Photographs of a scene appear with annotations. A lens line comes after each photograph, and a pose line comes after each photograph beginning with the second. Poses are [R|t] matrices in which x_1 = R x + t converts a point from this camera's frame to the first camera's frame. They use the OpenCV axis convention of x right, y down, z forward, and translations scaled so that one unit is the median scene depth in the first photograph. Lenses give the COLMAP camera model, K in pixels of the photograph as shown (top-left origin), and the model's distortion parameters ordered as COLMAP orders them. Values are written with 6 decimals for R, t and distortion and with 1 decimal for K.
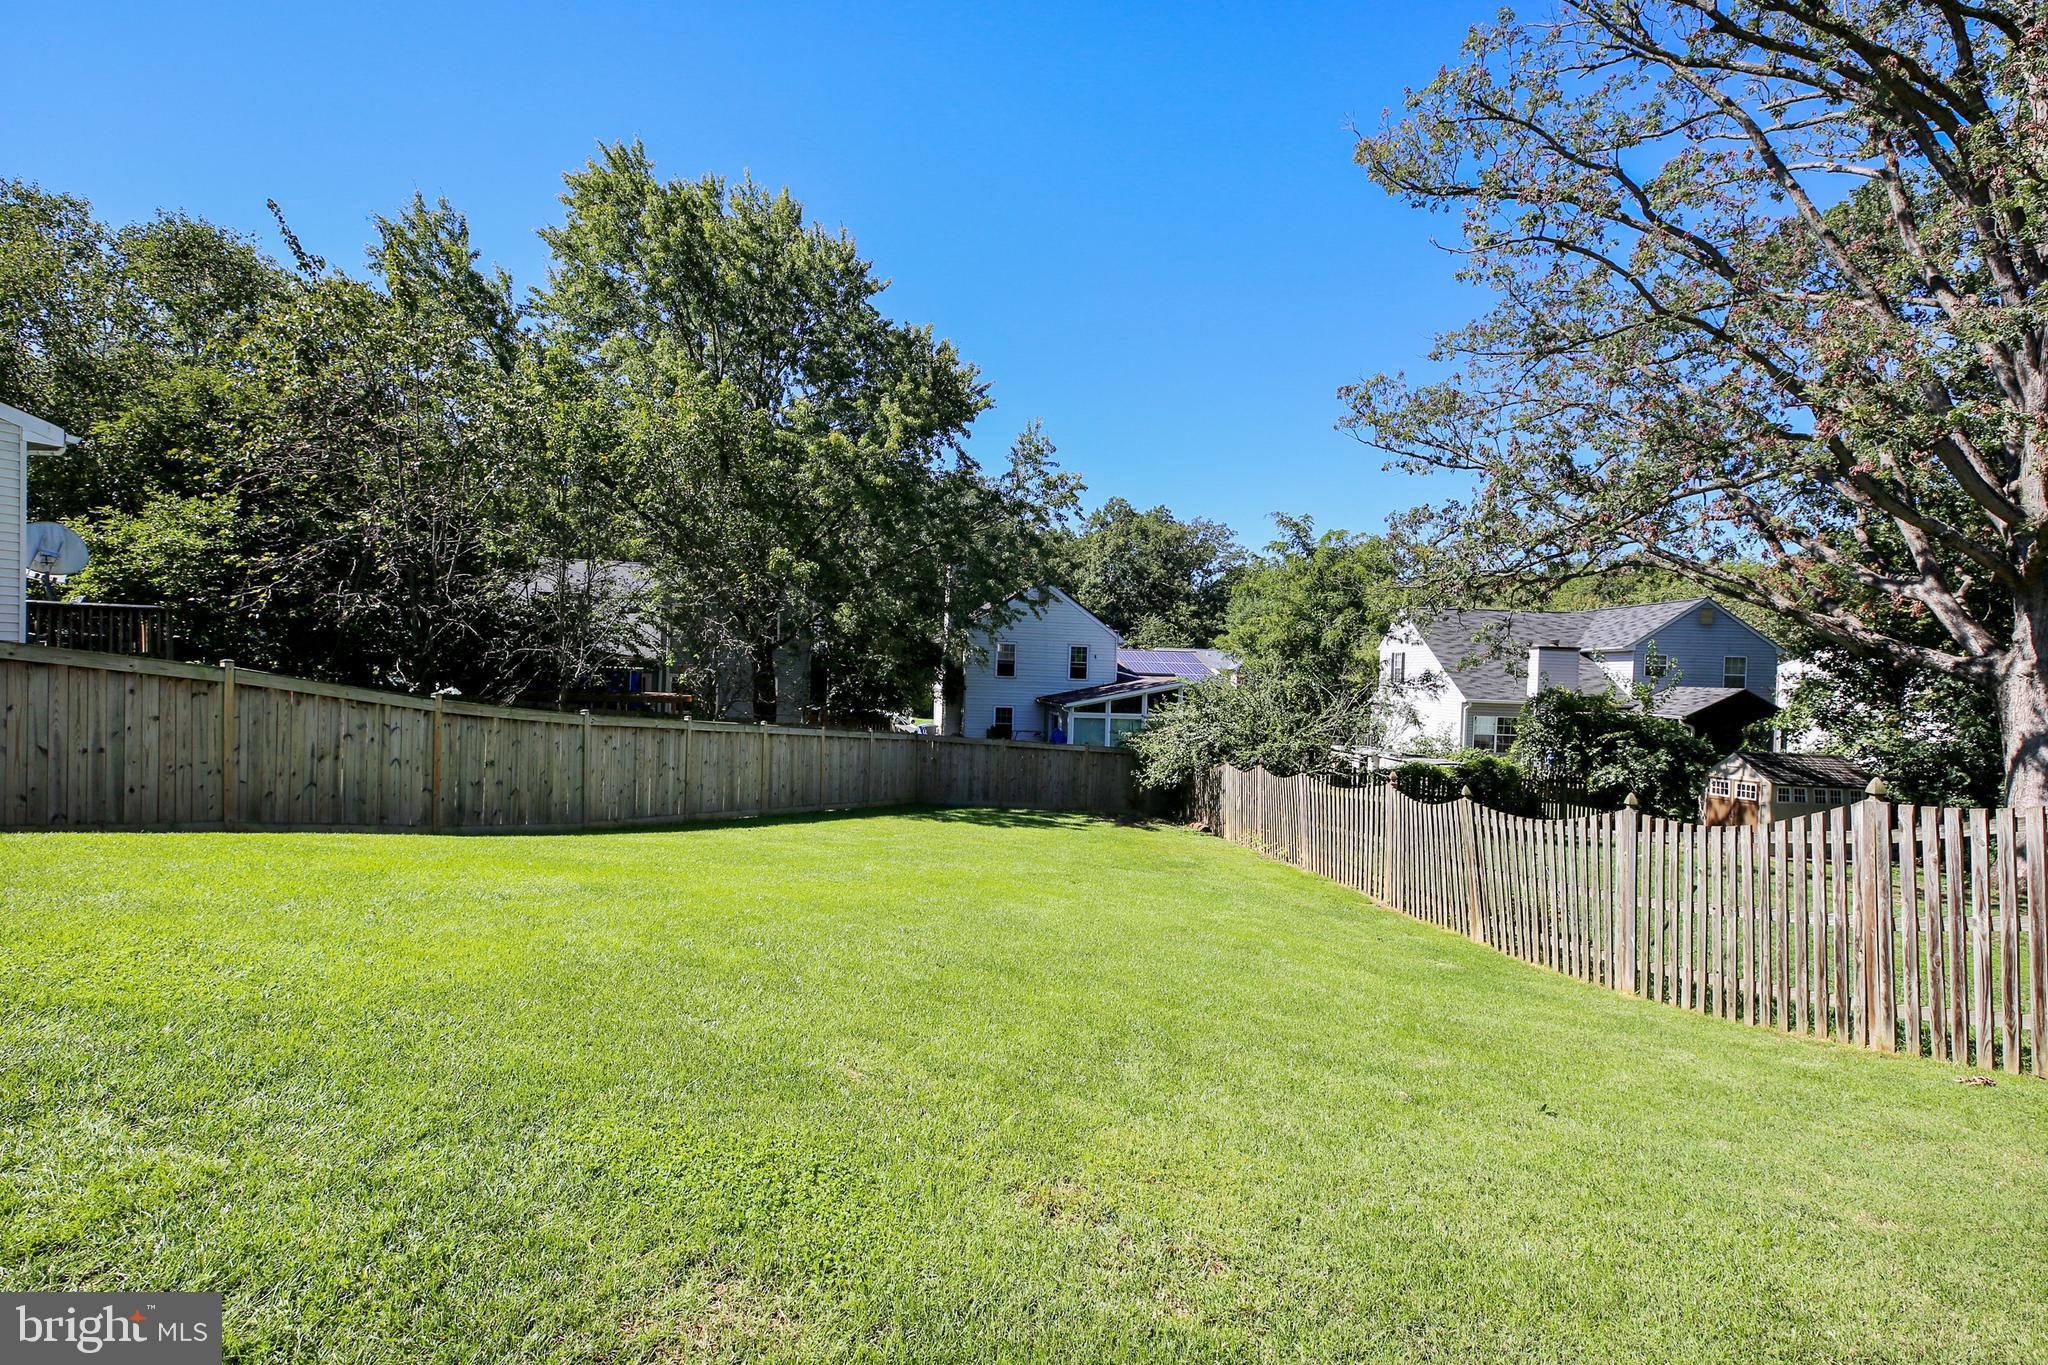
lens RADIAL K [[930.2, 0, 1013.4], [0, 930.2, 691.5], [0, 0, 1]] dist [0.018759, -0.001737]
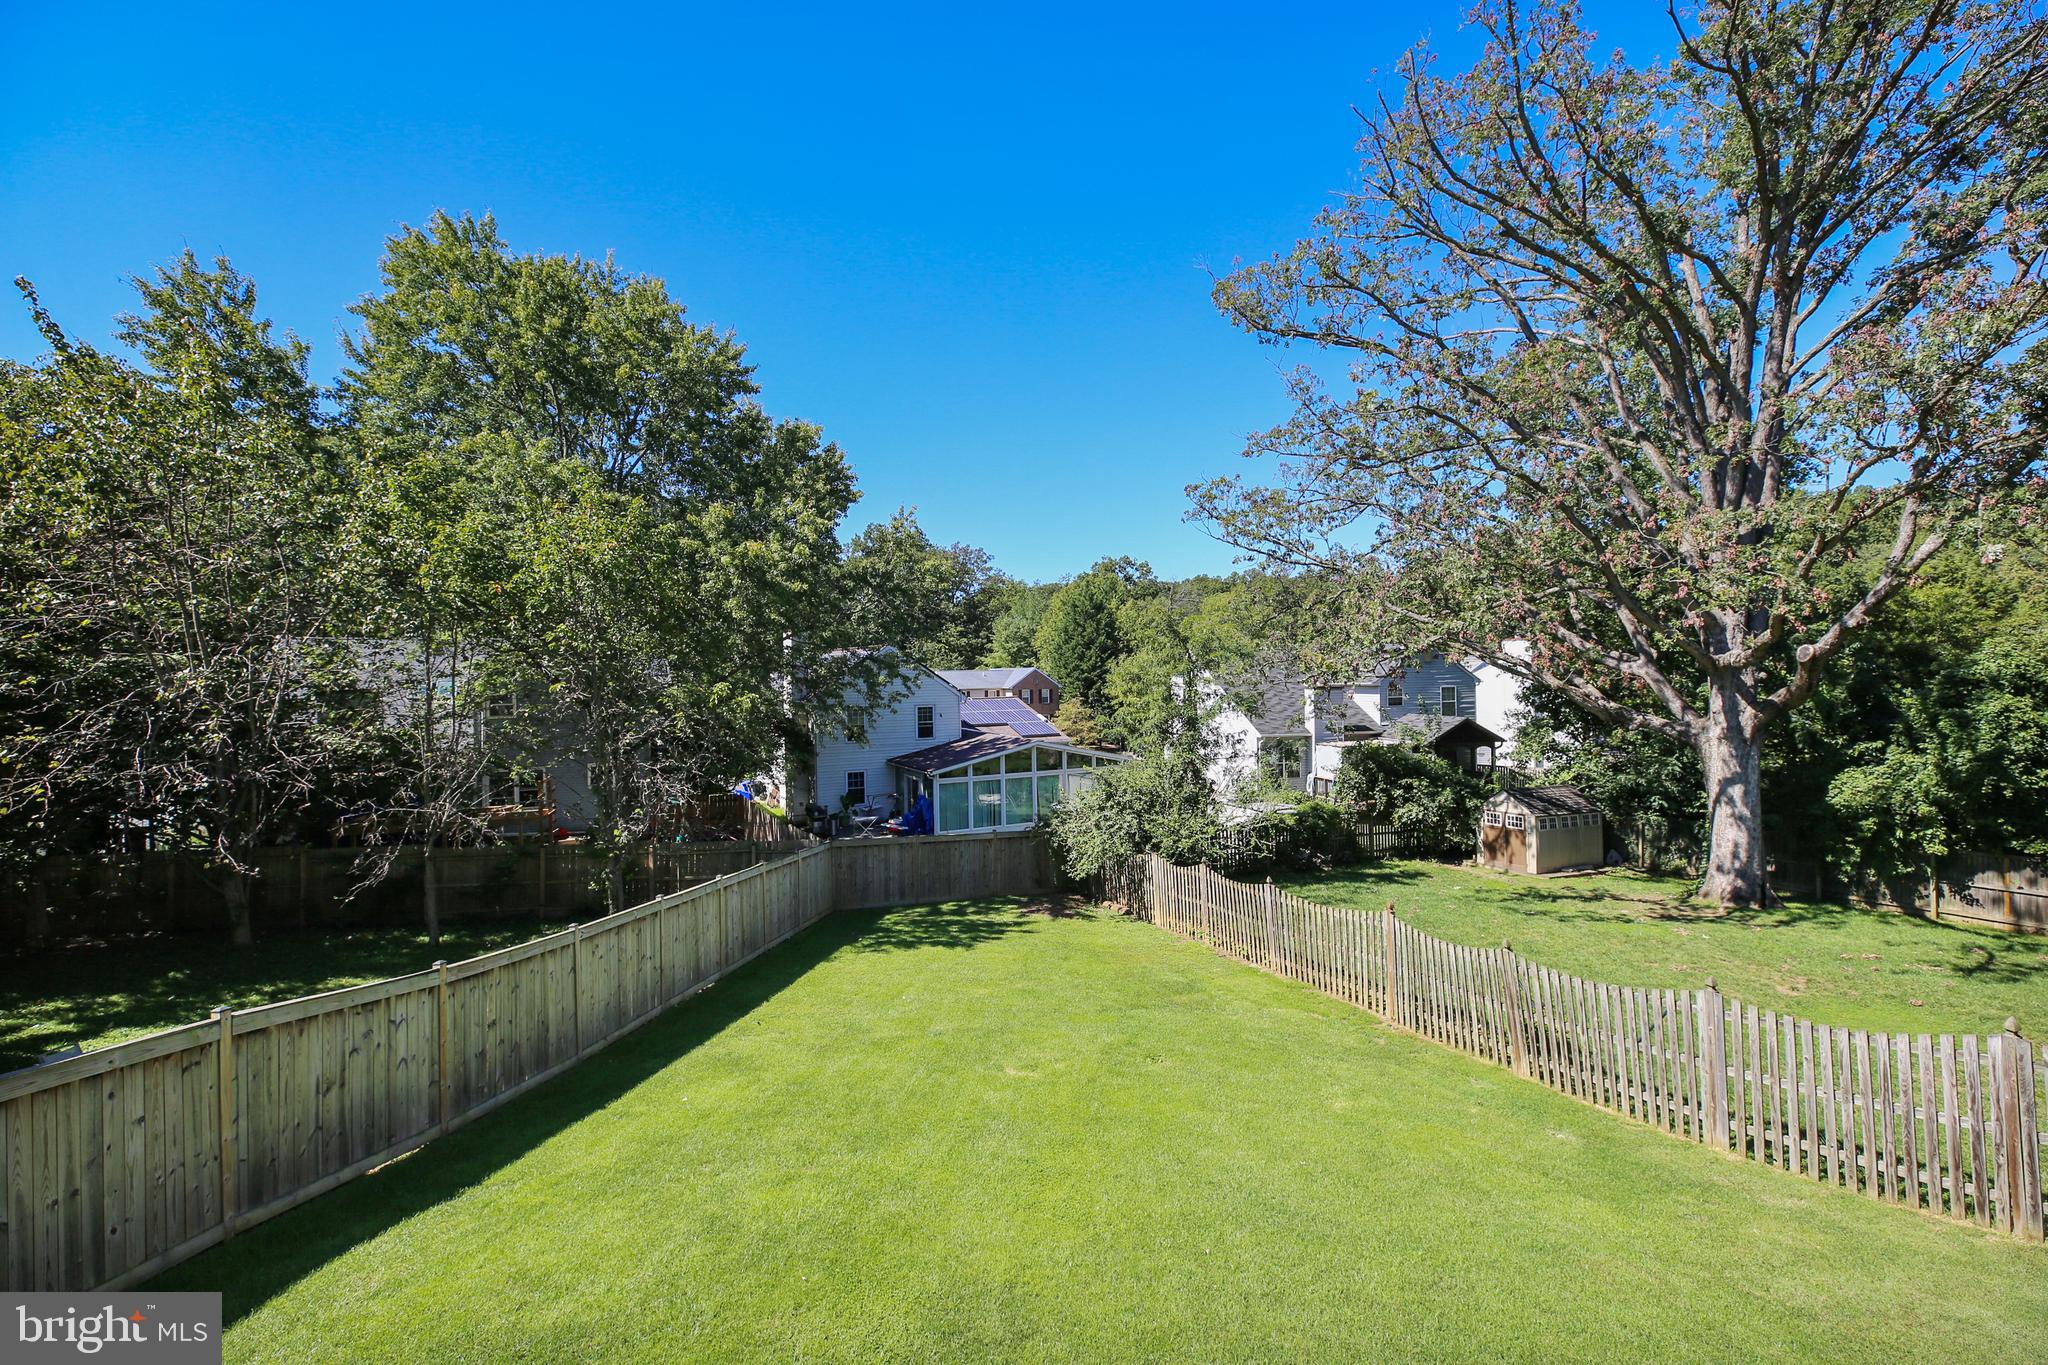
lens RADIAL K [[885.3, 0, 1018.3], [0, 885.3, 679.5], [0, 0, 1]] dist [0.020062, -0.003259]
pose [[0.959443, -0.048801, 0.277645, -0.168964], [0.053506, 0.998523, -0.009389, -0.106886], [-0.276777, 0.023864, 0.960638, 0.049094]]
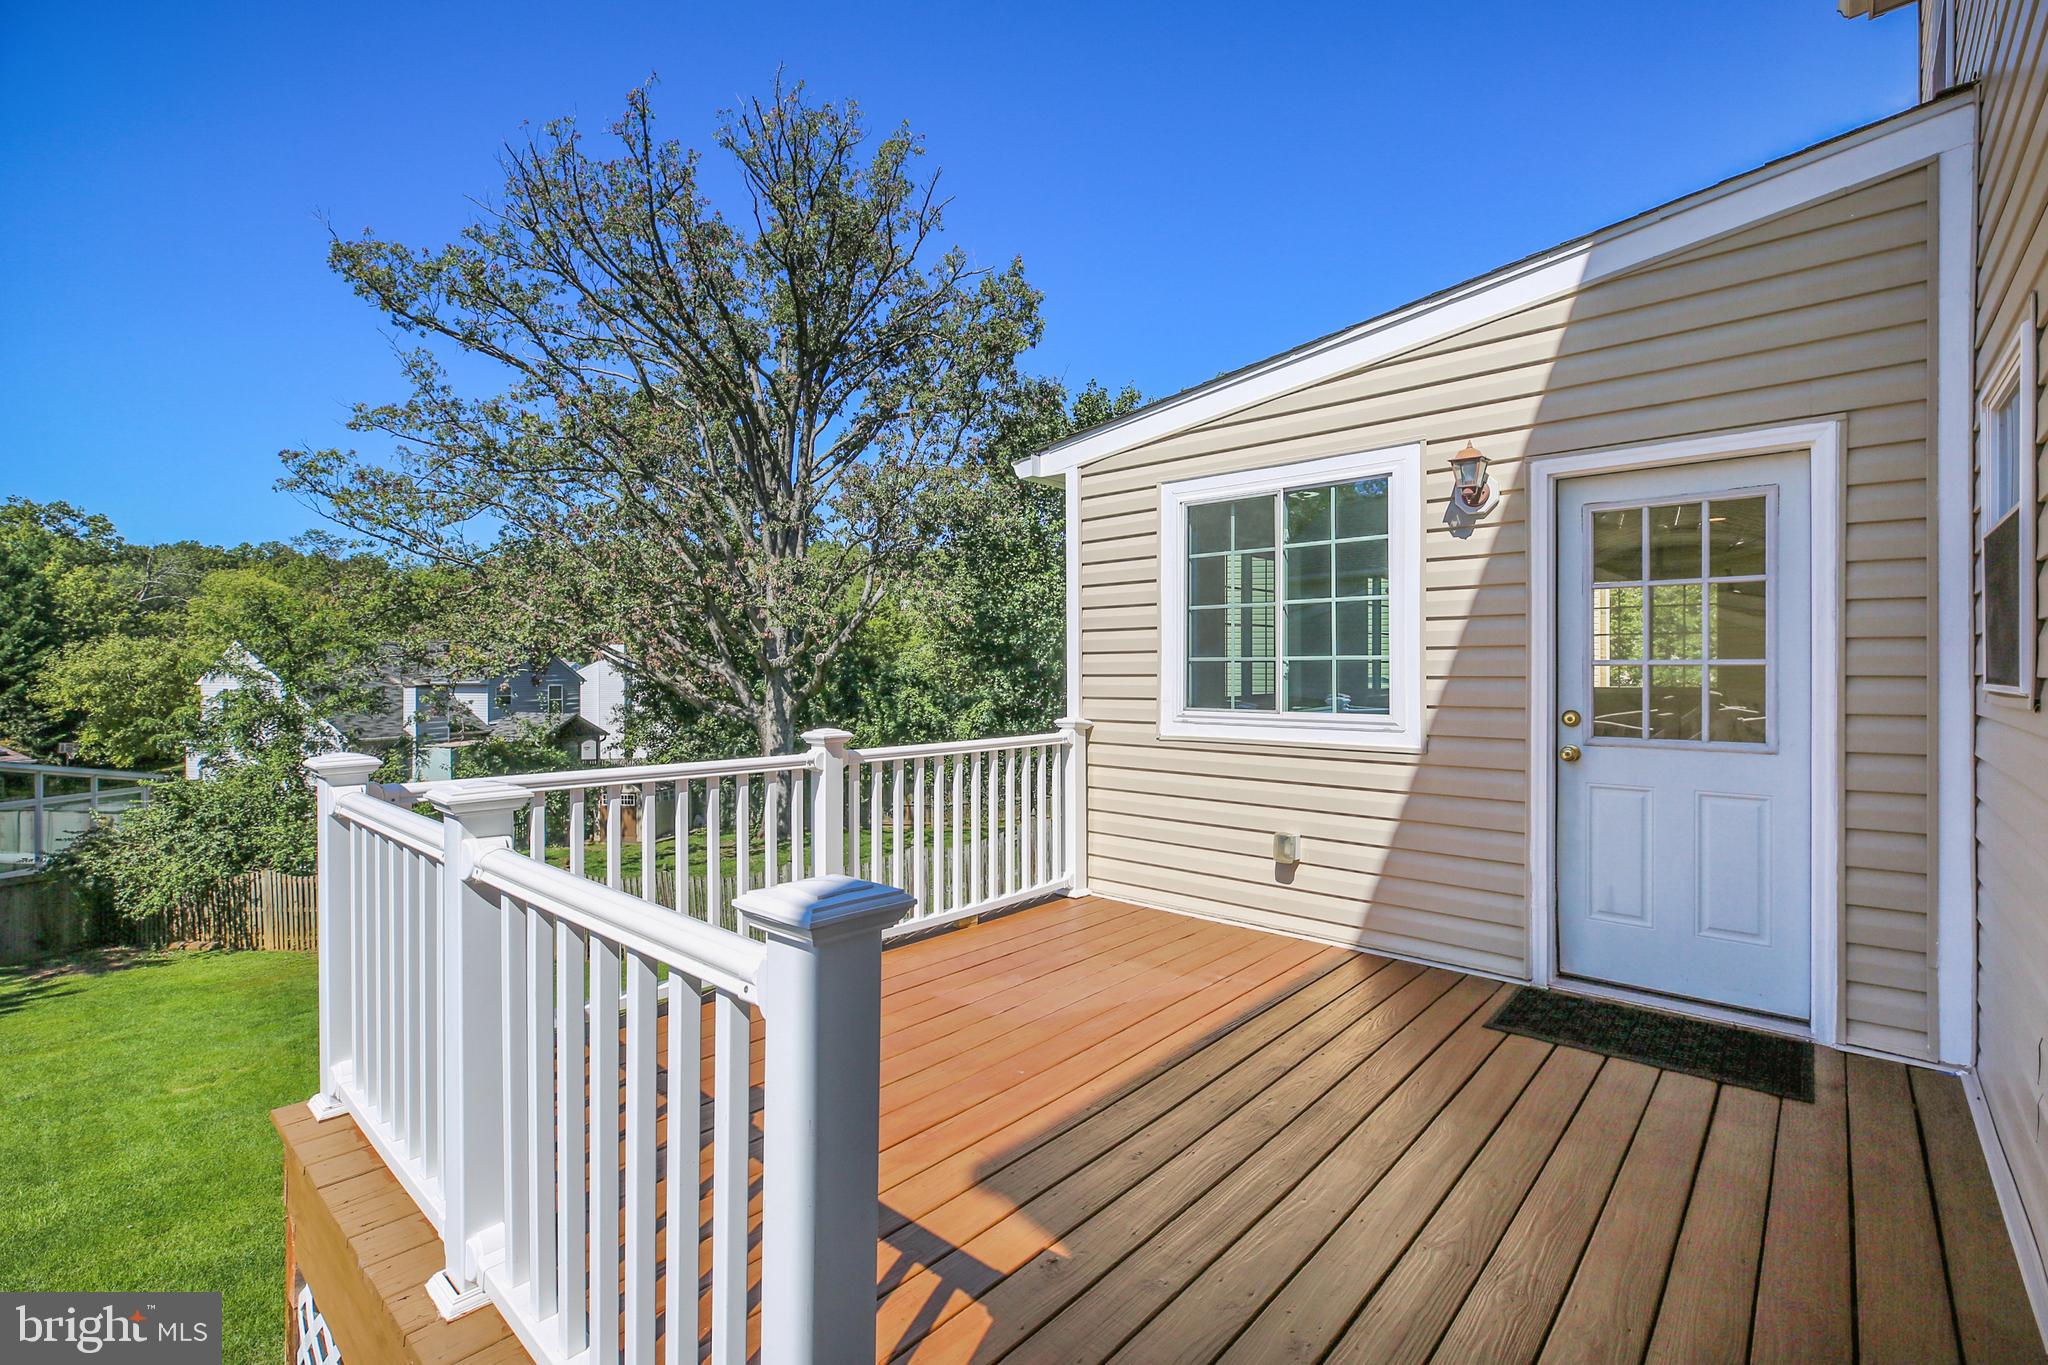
lens RADIAL K [[930.2, 0, 1003.2], [0, 930.2, 661.9], [0, 0, 1]] dist [0.018759, -0.001737]
pose [[0.348255, -0.024457, 0.937081, -0.349462], [0.036617, 0.999252, 0.012472, -0.102854], [-0.936684, 0.029970, 0.348890, -0.037529]]
